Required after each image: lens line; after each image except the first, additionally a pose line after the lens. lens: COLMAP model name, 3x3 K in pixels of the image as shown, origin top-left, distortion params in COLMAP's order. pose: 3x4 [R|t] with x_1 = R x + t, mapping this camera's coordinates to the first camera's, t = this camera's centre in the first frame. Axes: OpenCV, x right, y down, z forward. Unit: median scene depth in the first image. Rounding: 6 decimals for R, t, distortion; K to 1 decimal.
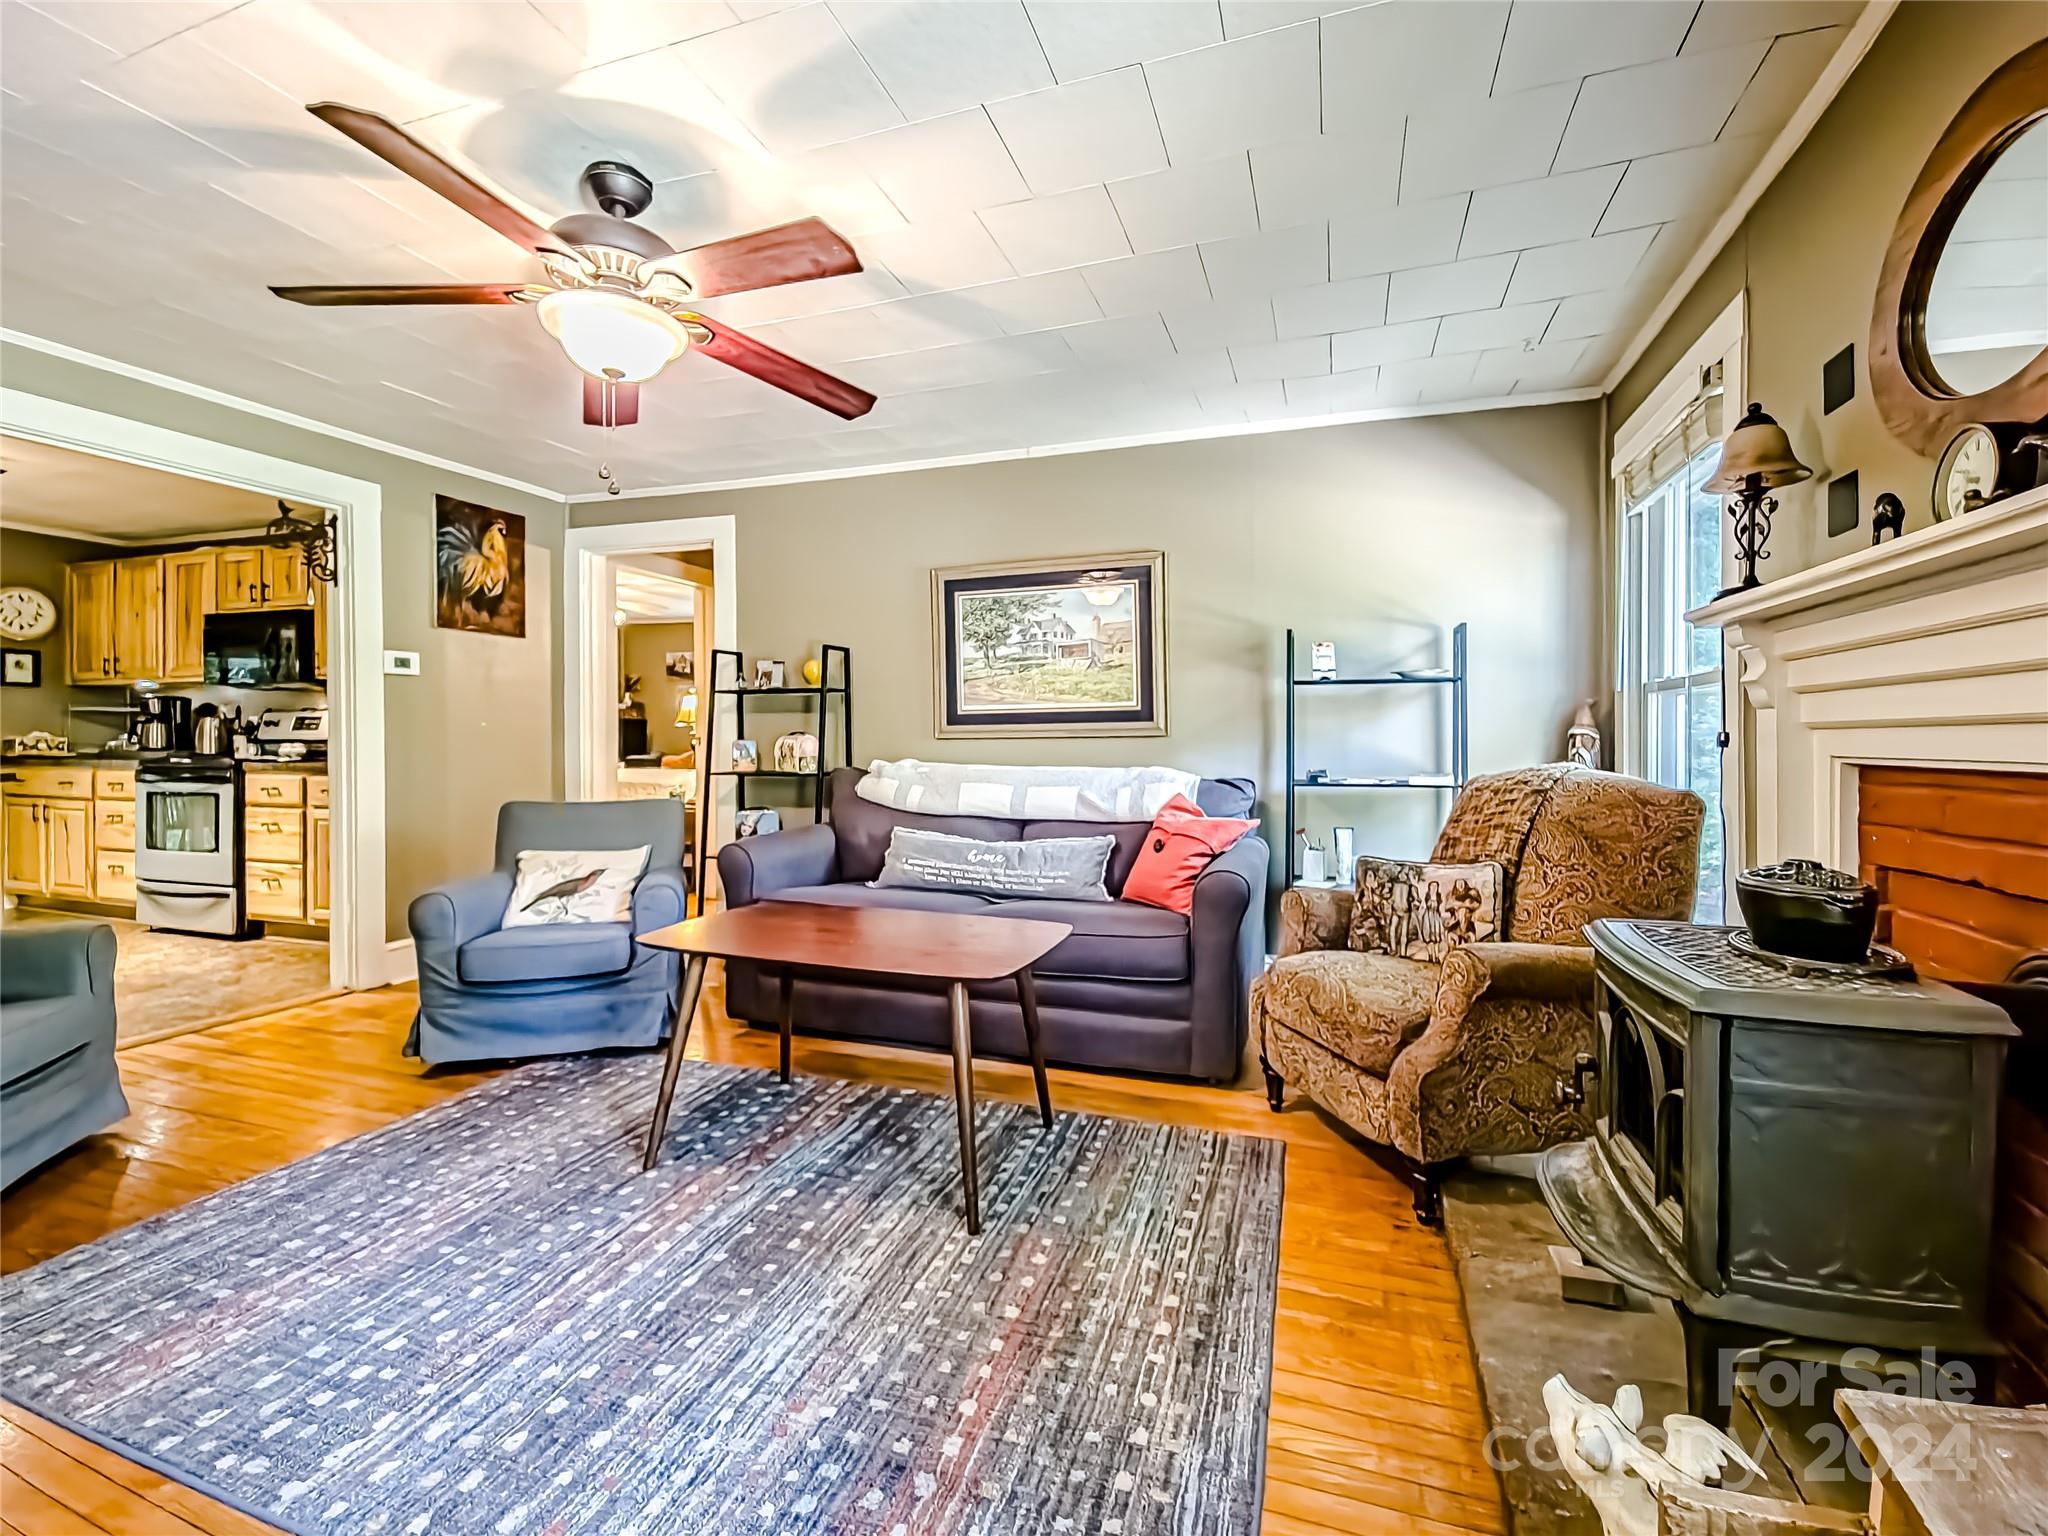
lens RADIAL K [[869.6, 0, 1049.5], [0, 869.6, 738.7], [0, 0, 1]] dist [0.002884, -0.001590]
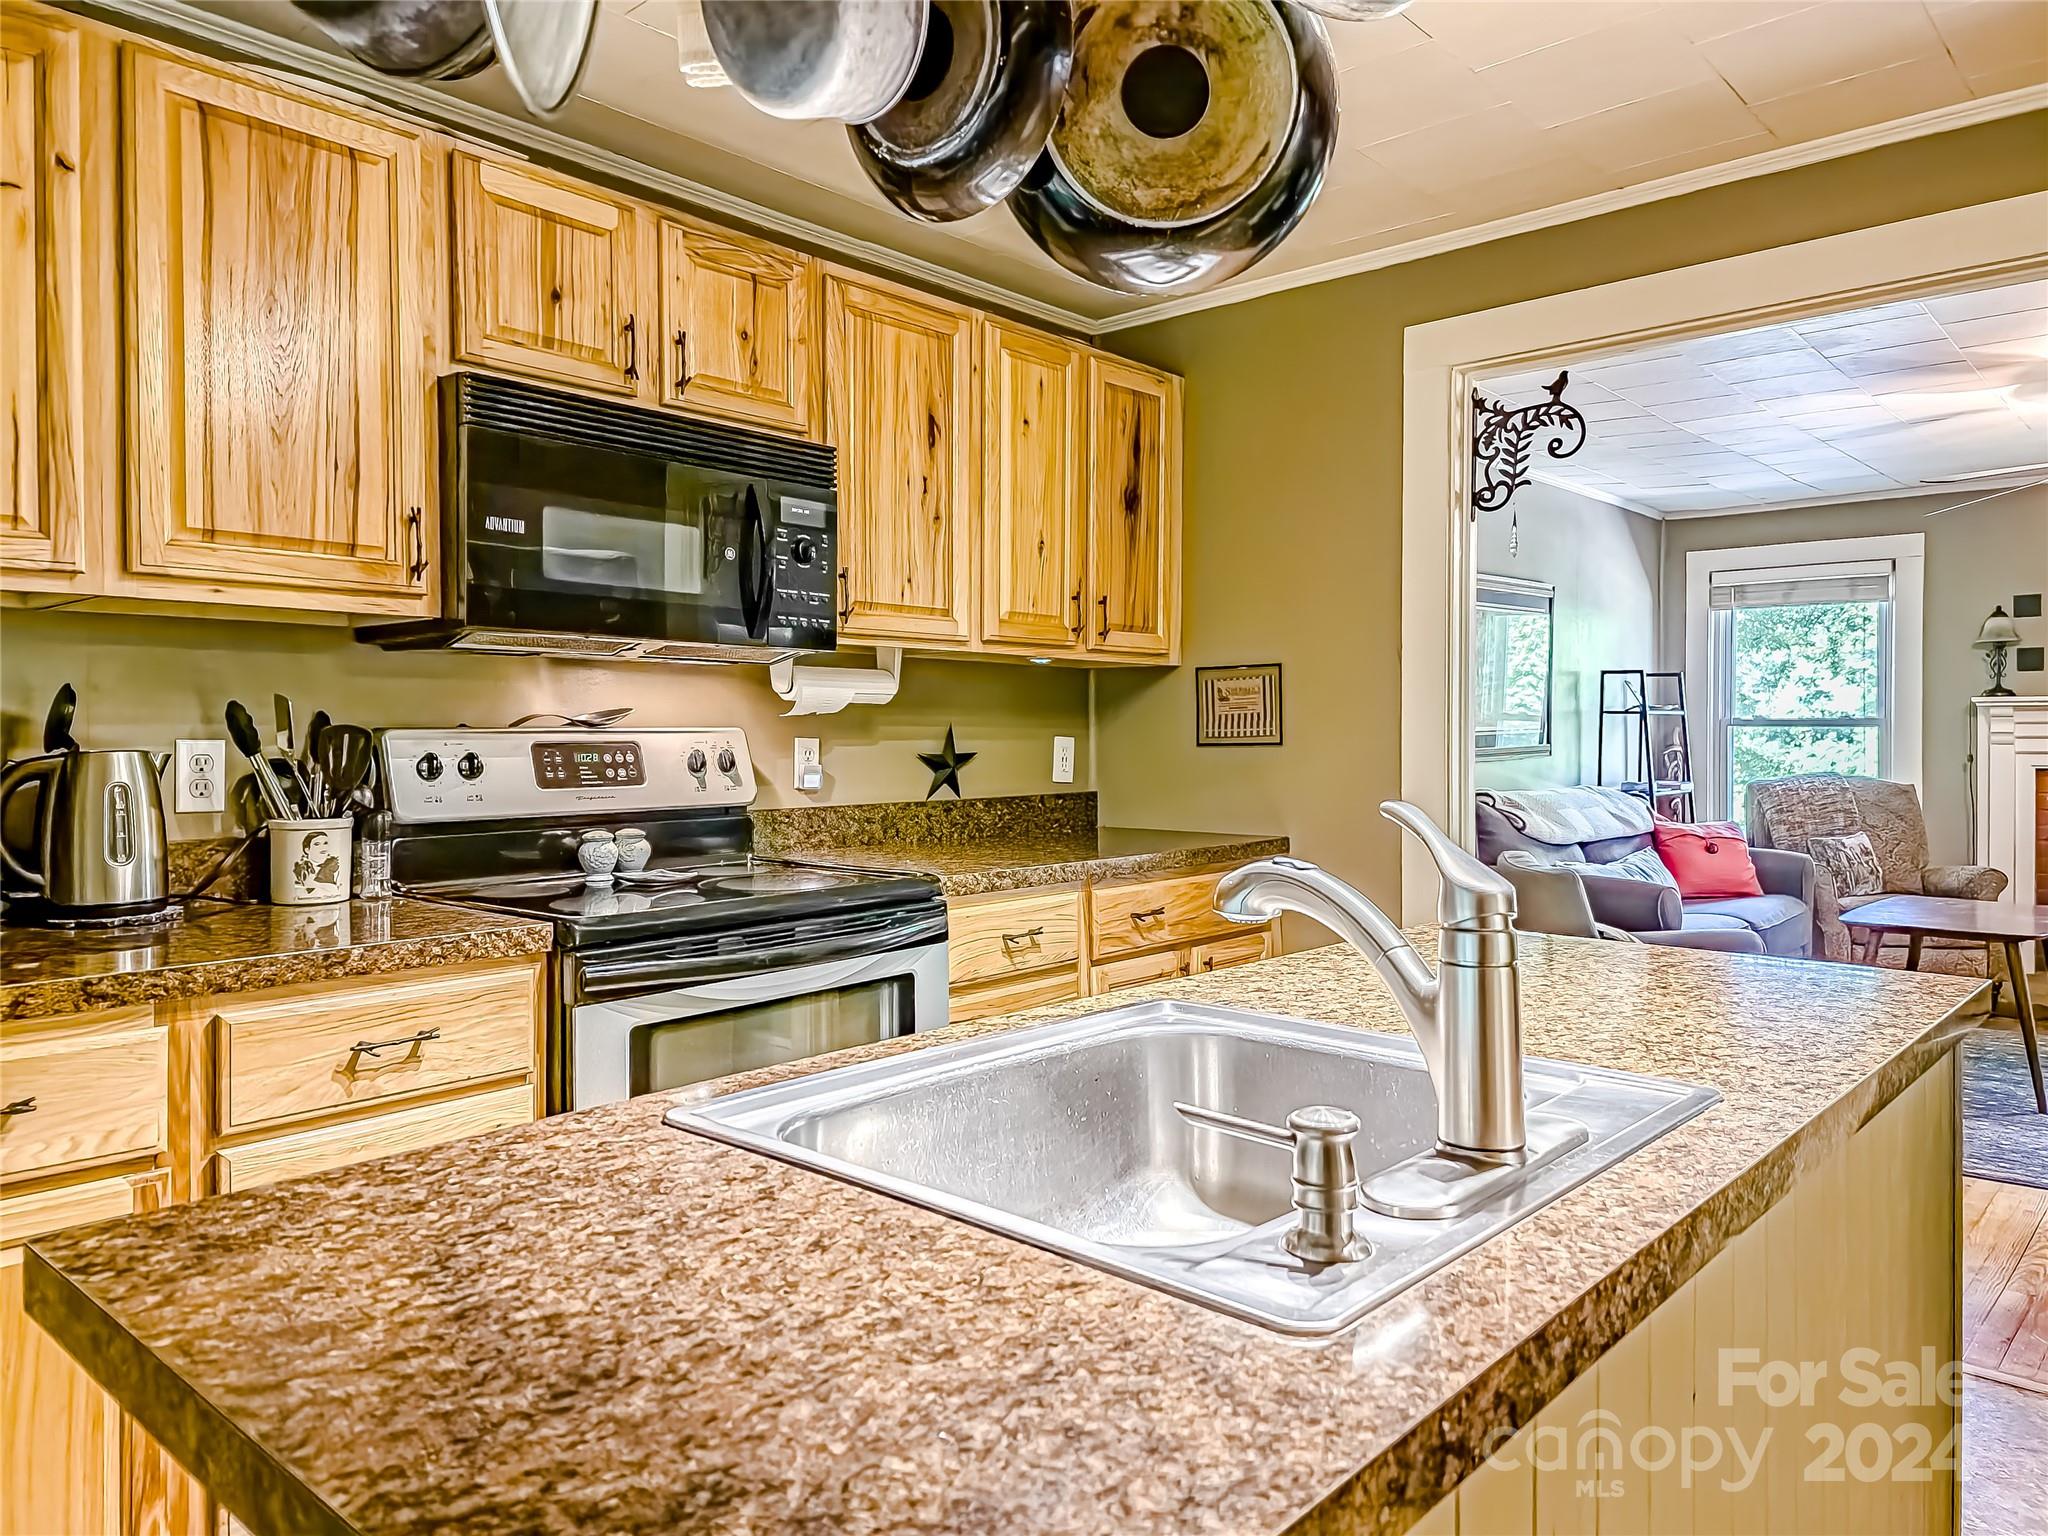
lens RADIAL K [[1414.9, 0, 1043.6], [0, 1414.9, 748.1], [0, 0, 1]] dist [0.064239, -0.041394]
pose [[0.395219, -0.015084, 0.918463, -2.713271], [0.002327, 0.999878, 0.015419, -0.067515], [-0.918584, -0.003957, 0.395206, 1.371701]]
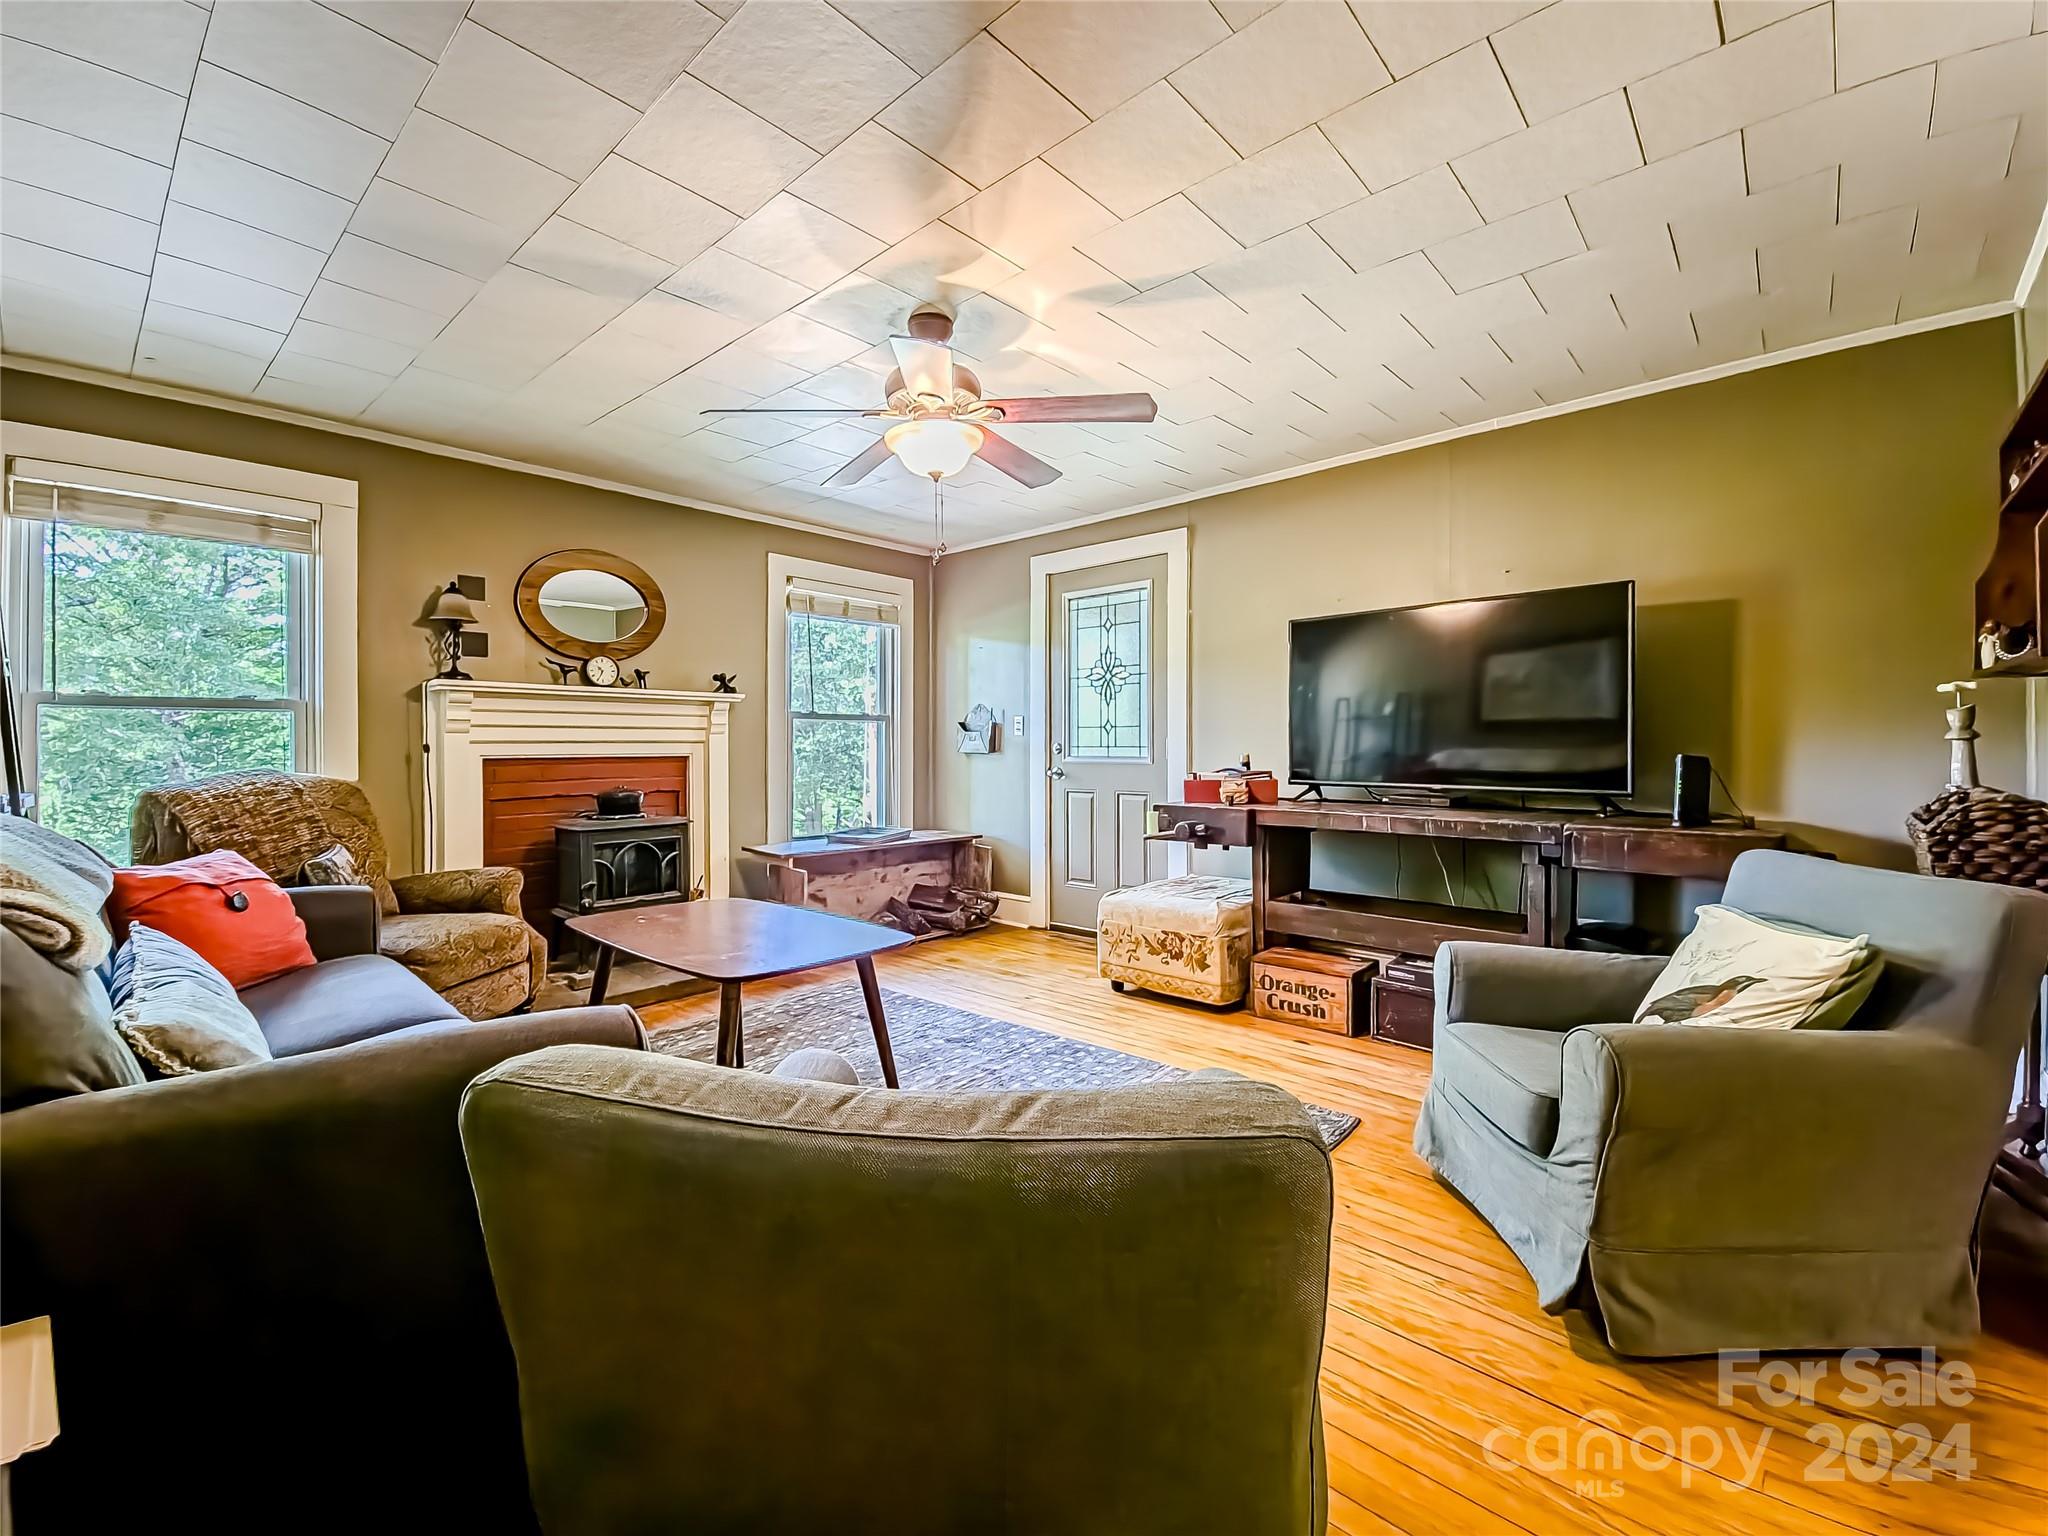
lens RADIAL K [[869.6, 0, 1018.5], [0, 869.6, 754.1], [0, 0, 1]] dist [0.002884, -0.001590]
pose [[-0.904383, -0.005294, 0.426688, -0.960944], [-0.001025, 0.999947, 0.010233, -0.005545], [-0.426720, 0.008817, -0.904341, 1.753448]]
